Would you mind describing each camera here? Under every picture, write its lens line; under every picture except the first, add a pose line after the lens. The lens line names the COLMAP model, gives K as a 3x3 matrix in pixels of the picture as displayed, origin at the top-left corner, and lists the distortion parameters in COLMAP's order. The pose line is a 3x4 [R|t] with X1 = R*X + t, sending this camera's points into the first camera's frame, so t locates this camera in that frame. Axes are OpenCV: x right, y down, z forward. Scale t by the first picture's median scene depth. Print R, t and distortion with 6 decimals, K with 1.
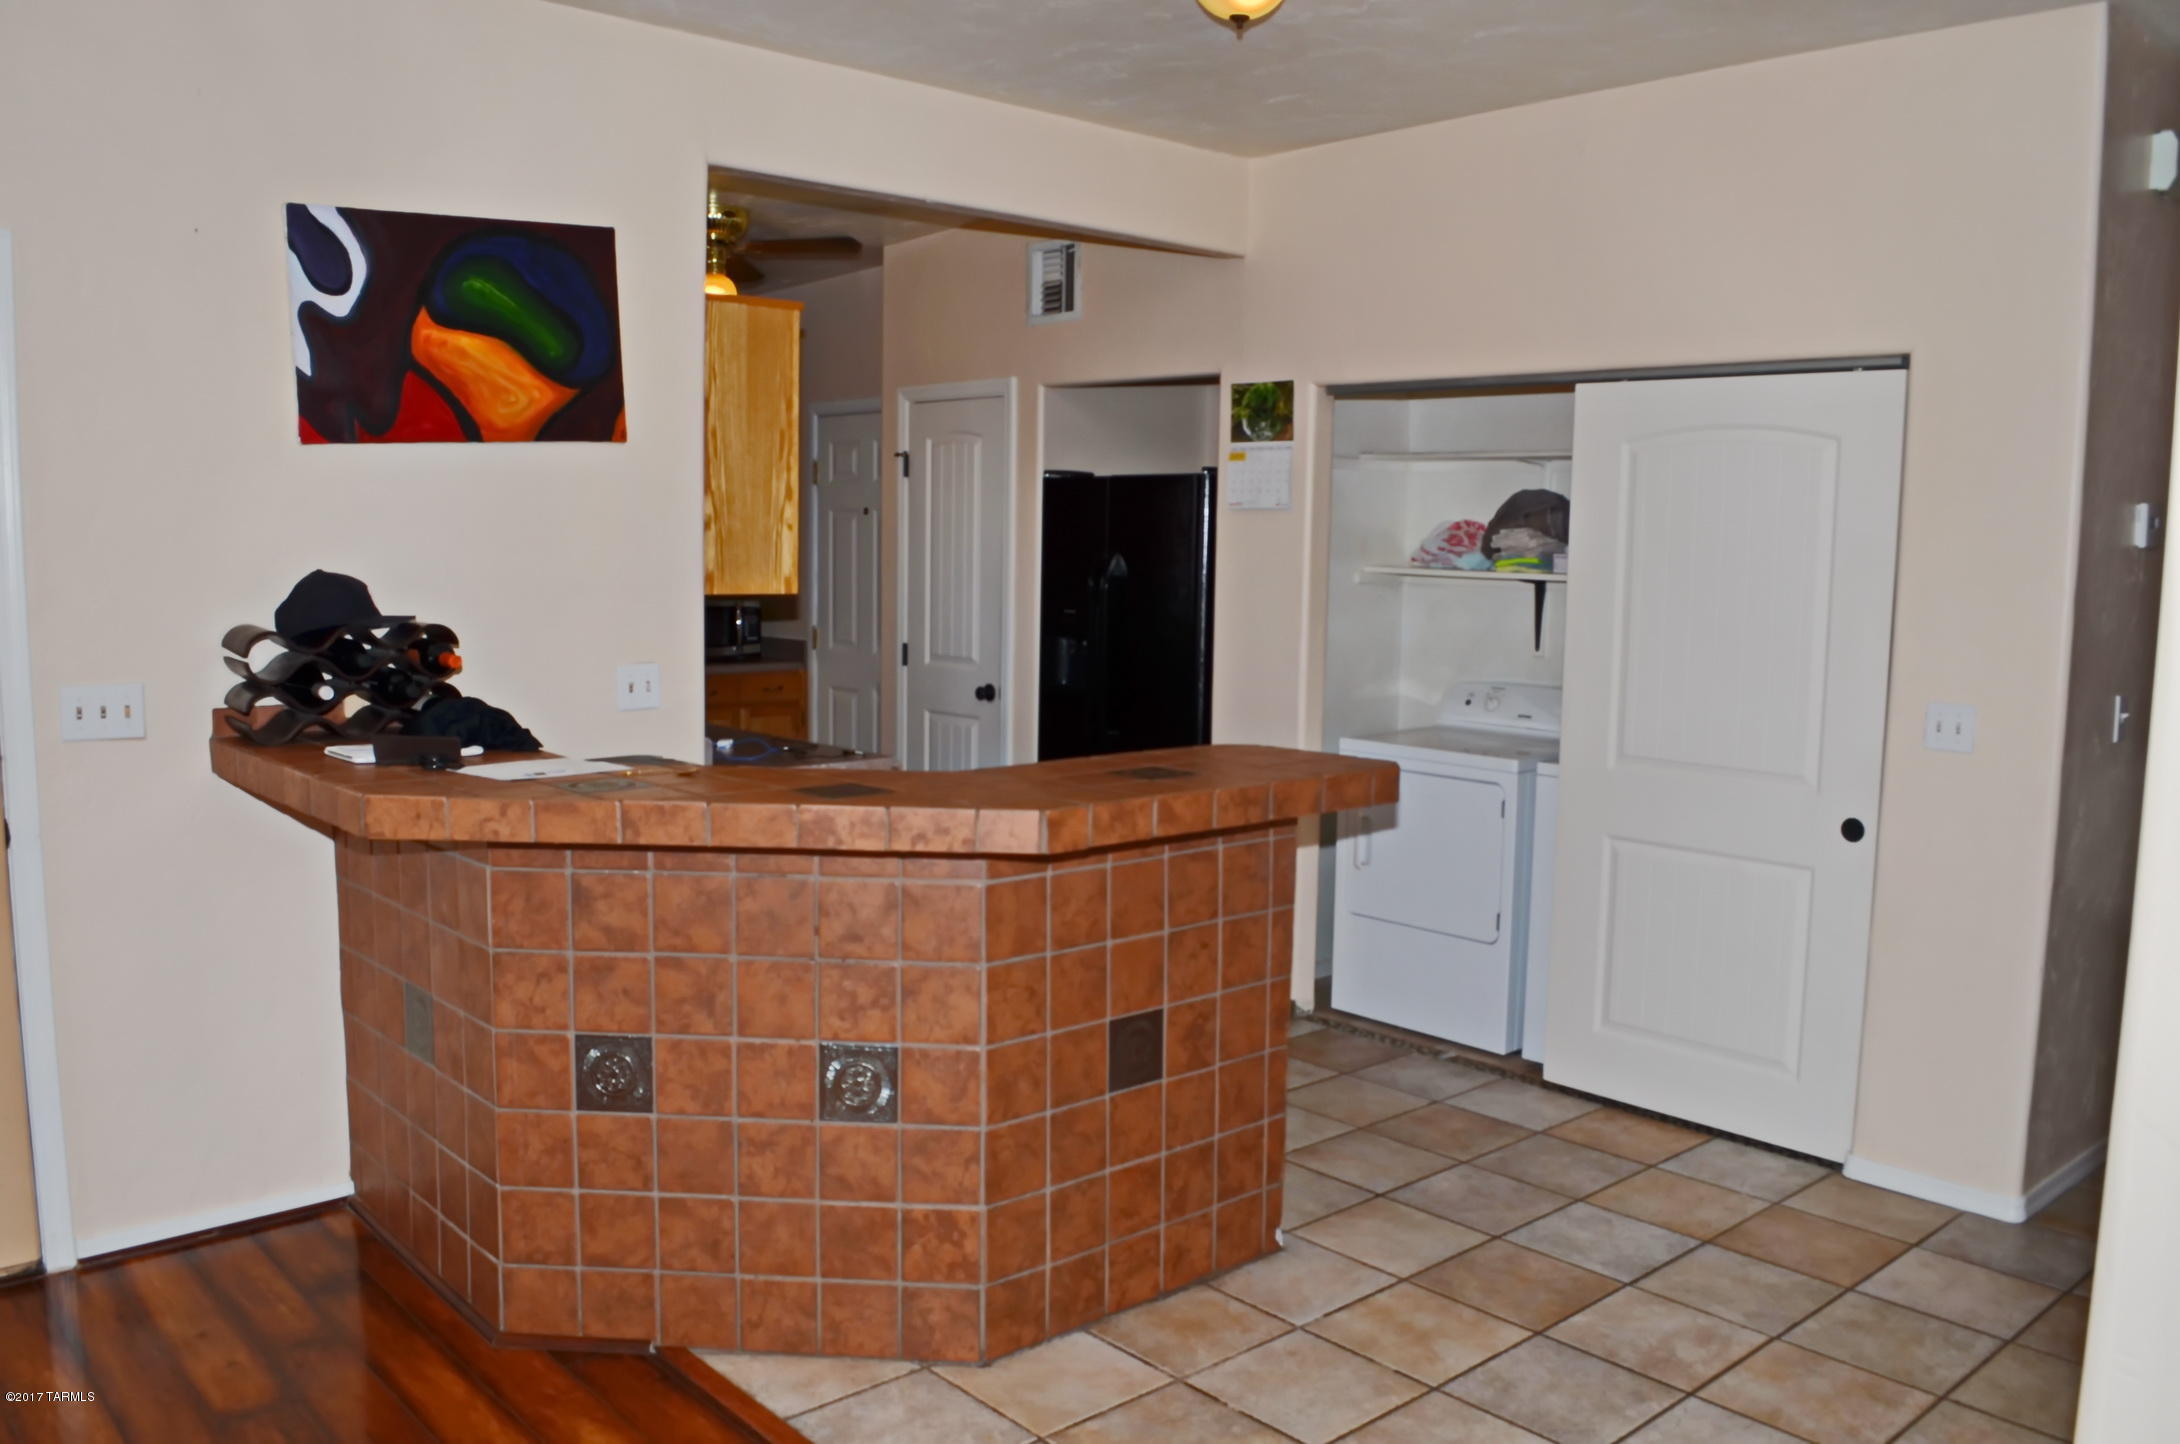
lens RADIAL K [[1731.1, 0, 1090.0], [0, 1731.1, 722.0], [0, 0, 1]] dist [-0.041826, -0.000864]
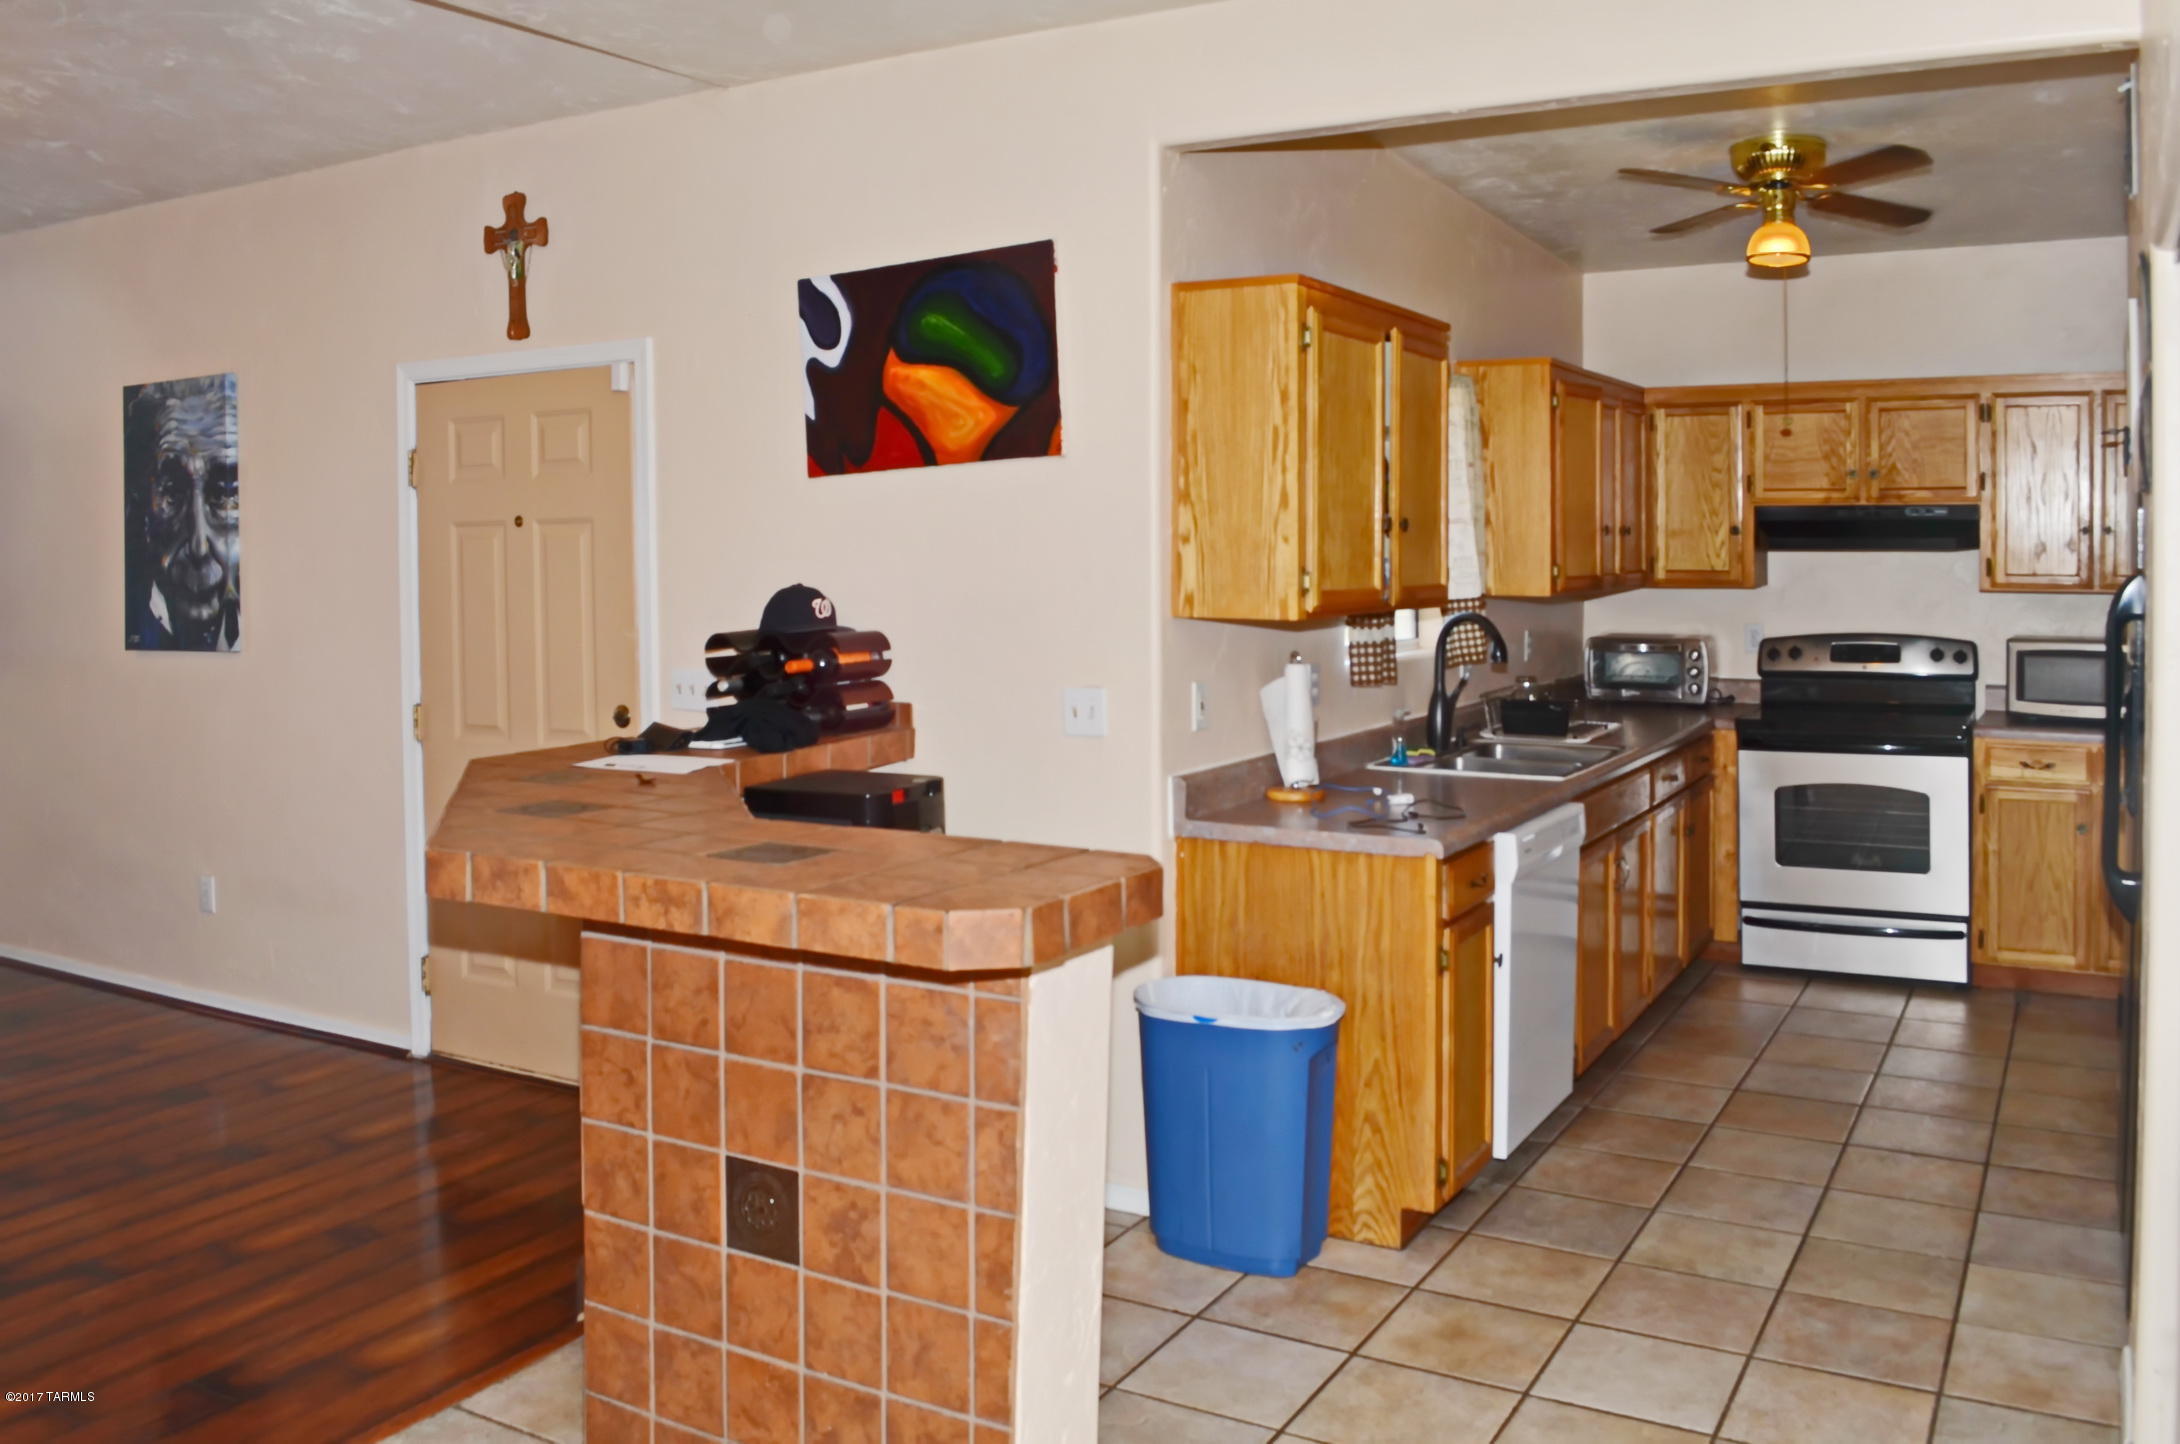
lens RADIAL K [[1792.1, 0, 1090.4], [0, 1792.1, 555.1], [0, 0, 1]] dist [-0.053082, -0.004984]
pose [[0.306831, -0.008694, -0.951724, 0.777728], [-0.093641, 0.994831, -0.039277, -0.078660], [0.947146, 0.101171, 0.304431, 0.813162]]
